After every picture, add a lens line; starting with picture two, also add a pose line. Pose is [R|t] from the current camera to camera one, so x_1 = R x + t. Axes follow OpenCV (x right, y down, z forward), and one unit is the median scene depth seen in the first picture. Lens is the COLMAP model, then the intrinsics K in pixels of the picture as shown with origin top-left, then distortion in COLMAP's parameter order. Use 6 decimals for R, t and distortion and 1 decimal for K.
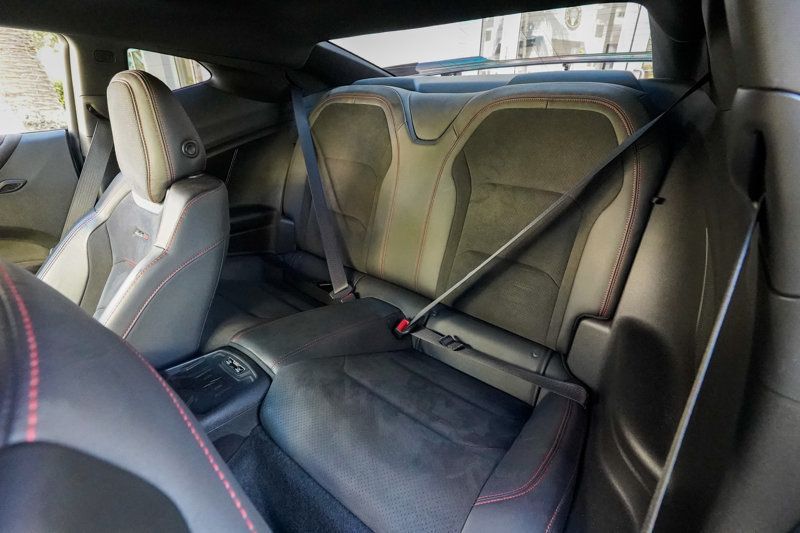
lens RADIAL K [[368.2, 0, 398.9], [0, 368.2, 265.0], [0, 0, 1]] dist [-0.017672, 0.009408]
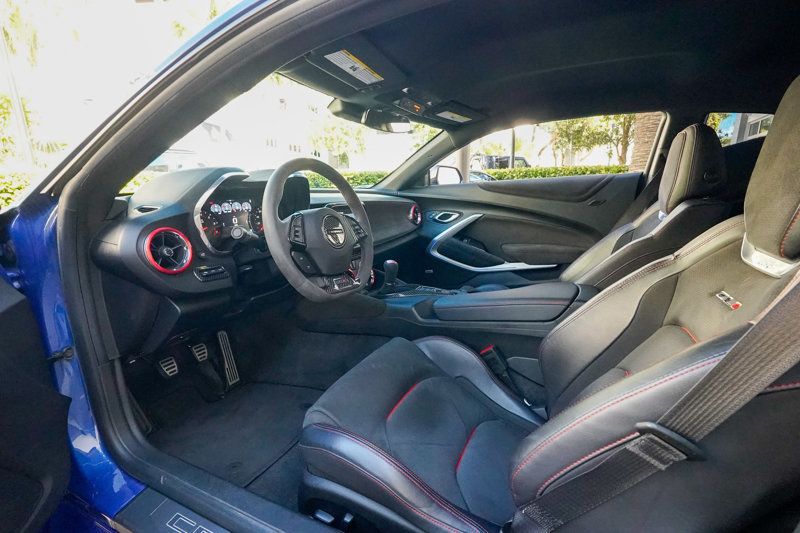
lens RADIAL K [[368.2, 0, 398.7], [0, 368.2, 268.0], [0, 0, 1]] dist [-0.017672, 0.009408]
pose [[0.225741, 0.216552, -0.949814, 0.392538], [-0.400103, 0.909566, 0.112283, 0.225928], [0.888233, 0.354676, 0.291970, -0.204411]]
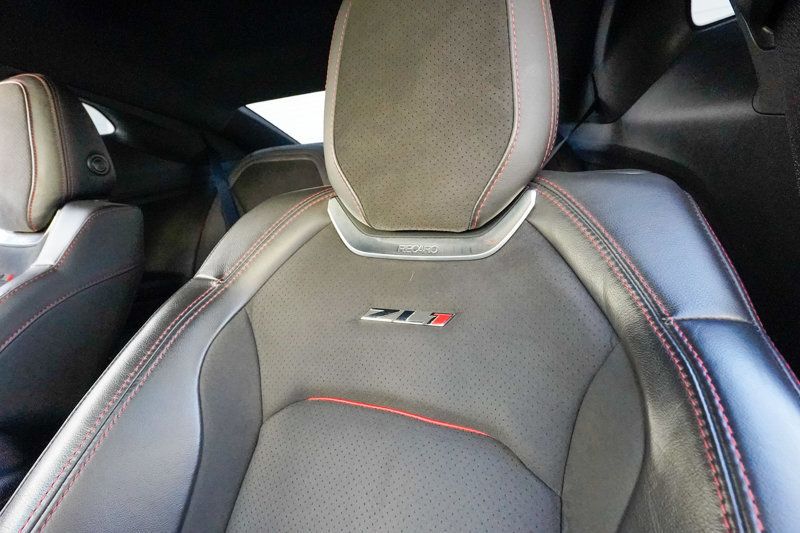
lens RADIAL K [[368.2, 0, 401.7], [0, 368.2, 267.5], [0, 0, 1]] dist [-0.017672, 0.009408]
pose [[0.956204, -0.052905, 0.287880, -0.129765], [0.136016, 0.951201, -0.276976, 0.181030], [-0.259179, 0.304002, 0.916738, 0.109111]]
